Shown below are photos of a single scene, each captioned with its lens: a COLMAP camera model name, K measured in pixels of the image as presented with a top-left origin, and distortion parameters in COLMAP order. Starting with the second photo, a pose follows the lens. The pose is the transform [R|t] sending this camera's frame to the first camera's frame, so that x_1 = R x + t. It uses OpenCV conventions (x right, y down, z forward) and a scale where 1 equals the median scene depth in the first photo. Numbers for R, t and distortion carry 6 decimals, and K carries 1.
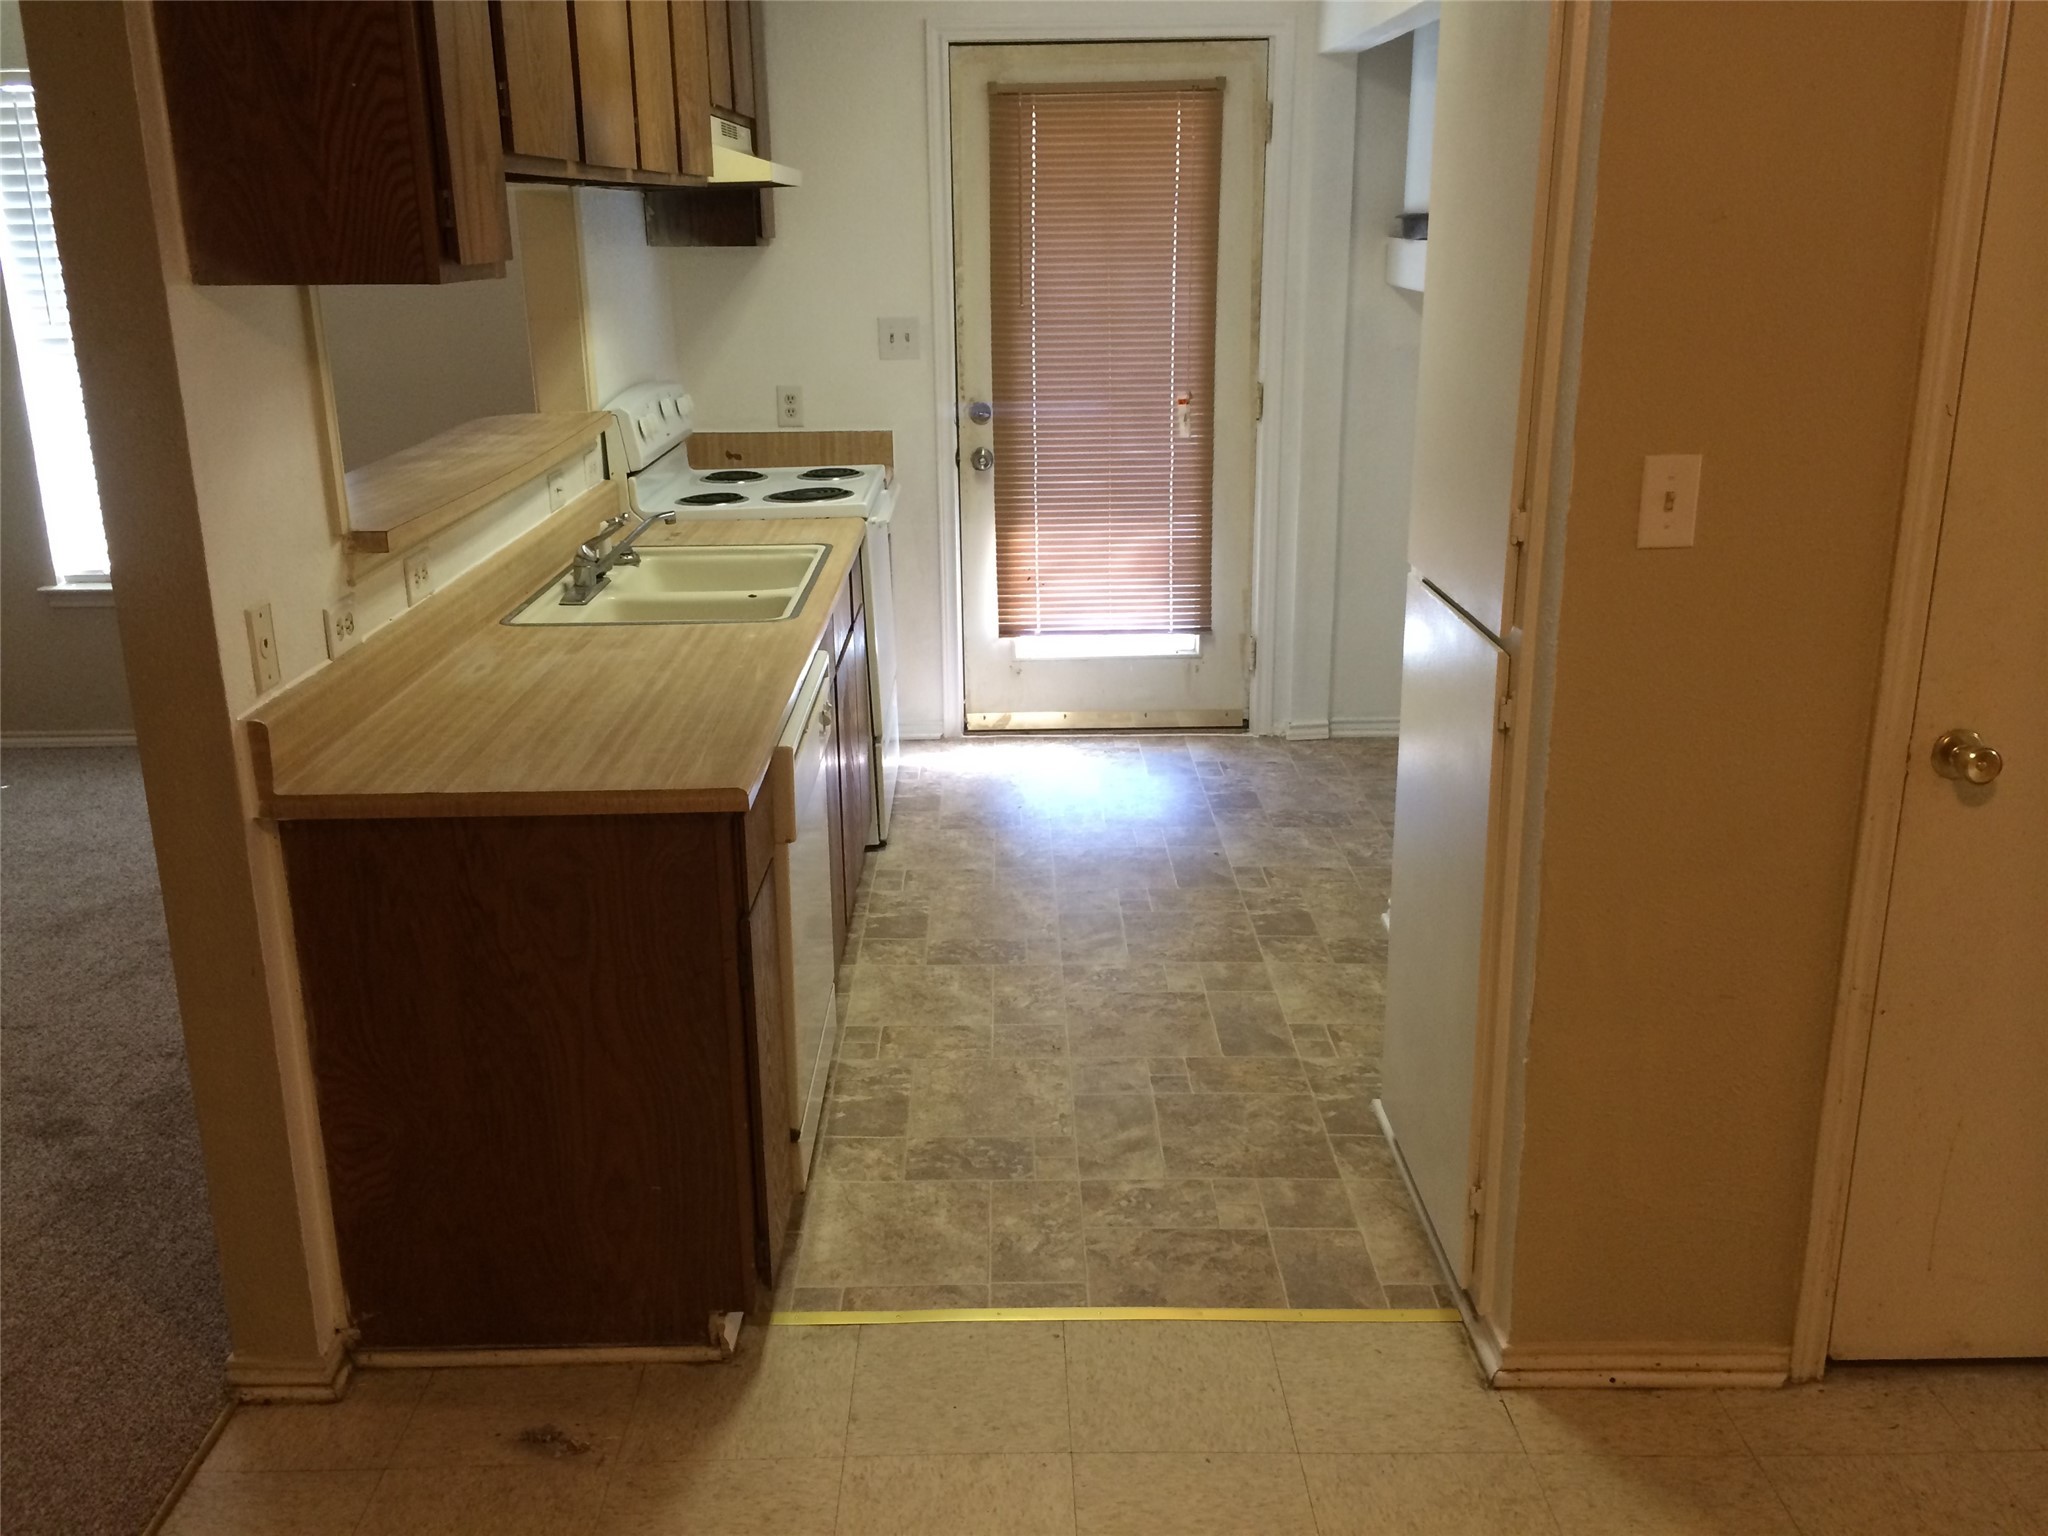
lens RADIAL K [[1744.9, 0, 1012.8], [0, 1744.9, 757.9], [0, 0, 1]] dist [0.084807, -0.113118]
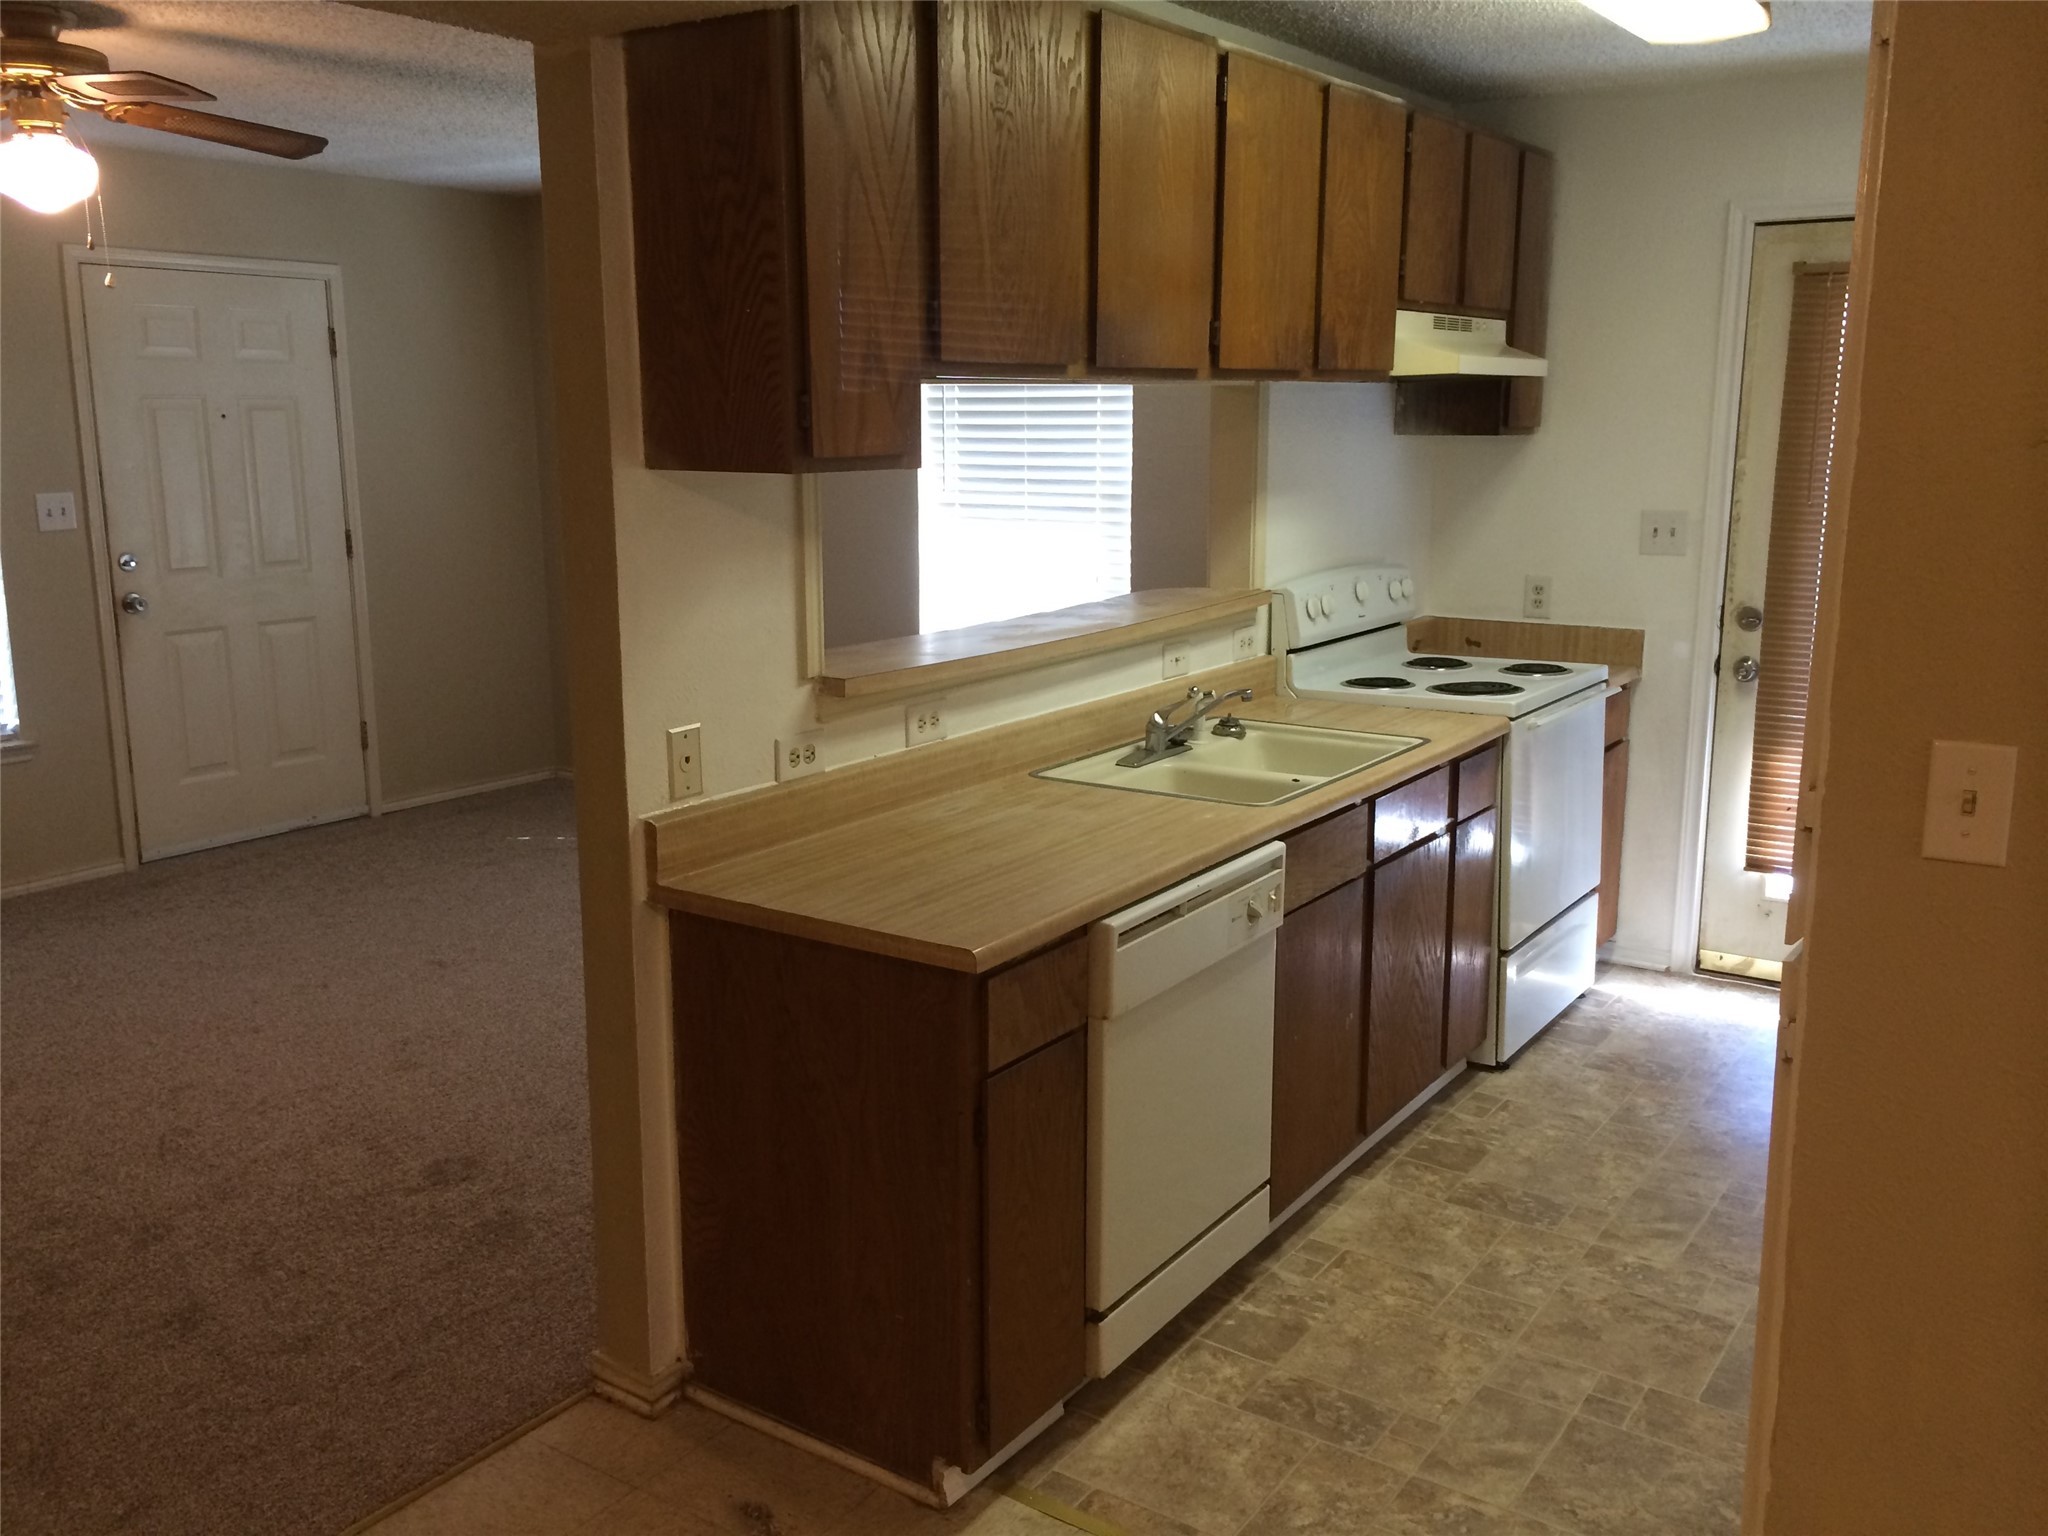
lens RADIAL K [[1744.9, 0, 1012.8], [0, 1744.9, 757.9], [0, 0, 1]] dist [0.084807, -0.113118]
pose [[0.818501, 0.123205, -0.561138, 0.312123], [-0.175296, 0.983715, -0.039707, -0.042137], [0.547108, 0.130866, 0.826769, 0.097708]]
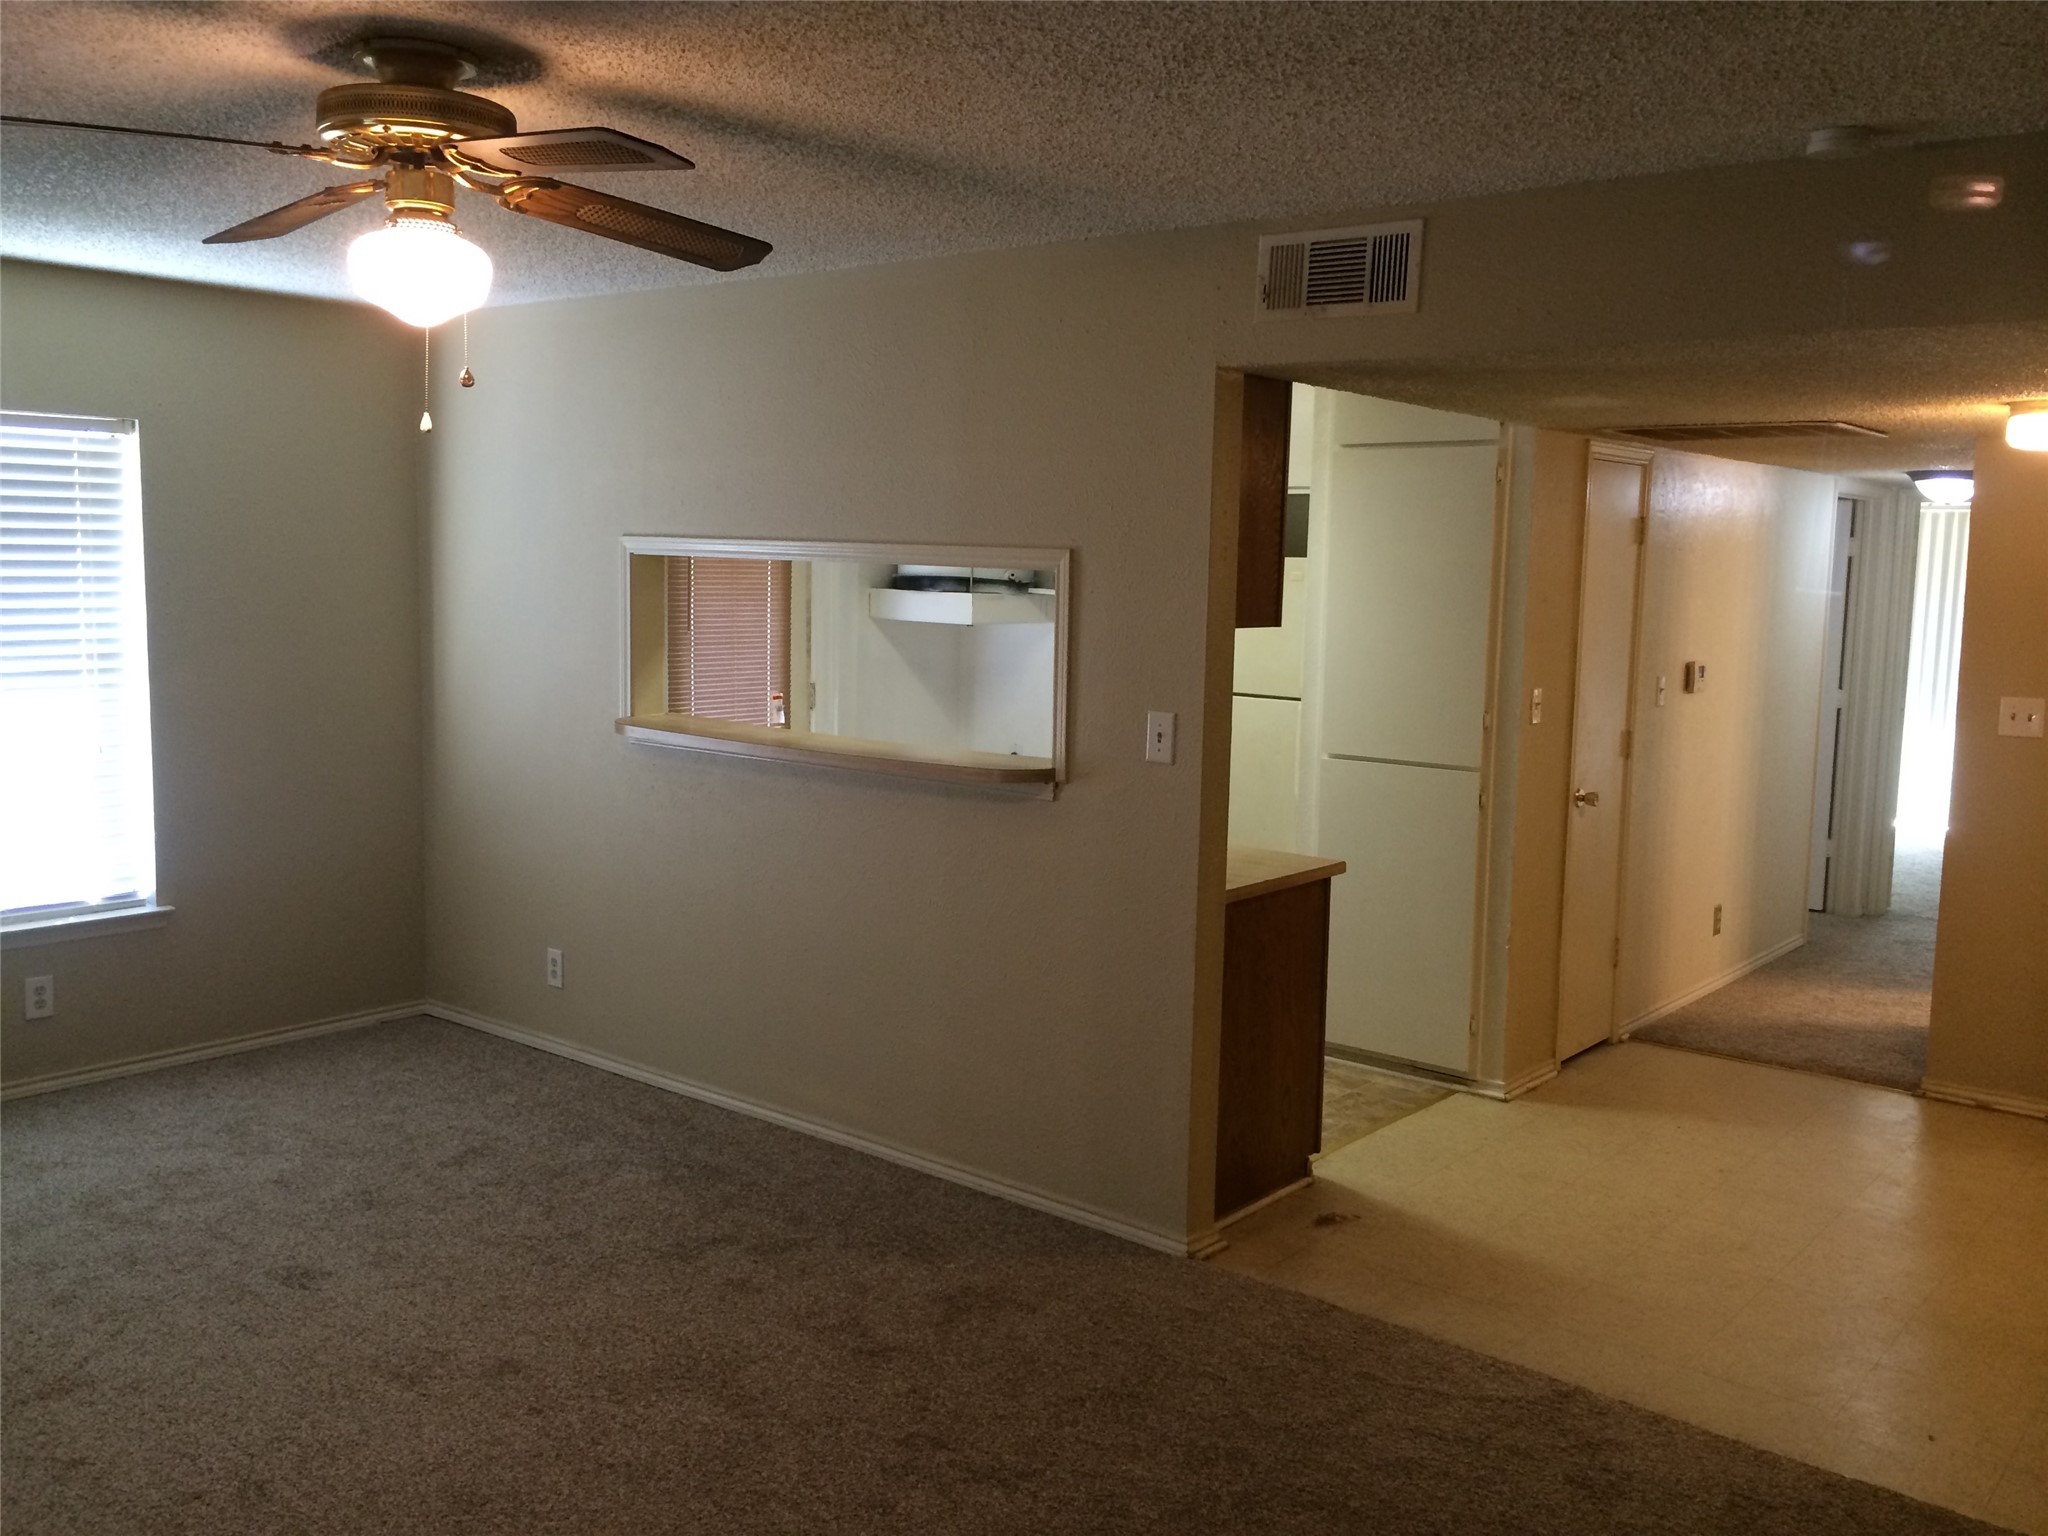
lens RADIAL K [[1744.9, 0, 1012.8], [0, 1744.9, 757.9], [0, 0, 1]] dist [0.084807, -0.113118]
pose [[0.642197, -0.061868, 0.764039, -1.418324], [0.194894, 0.977161, -0.084689, -0.002385], [-0.741350, 0.203294, 0.639587, -0.040064]]
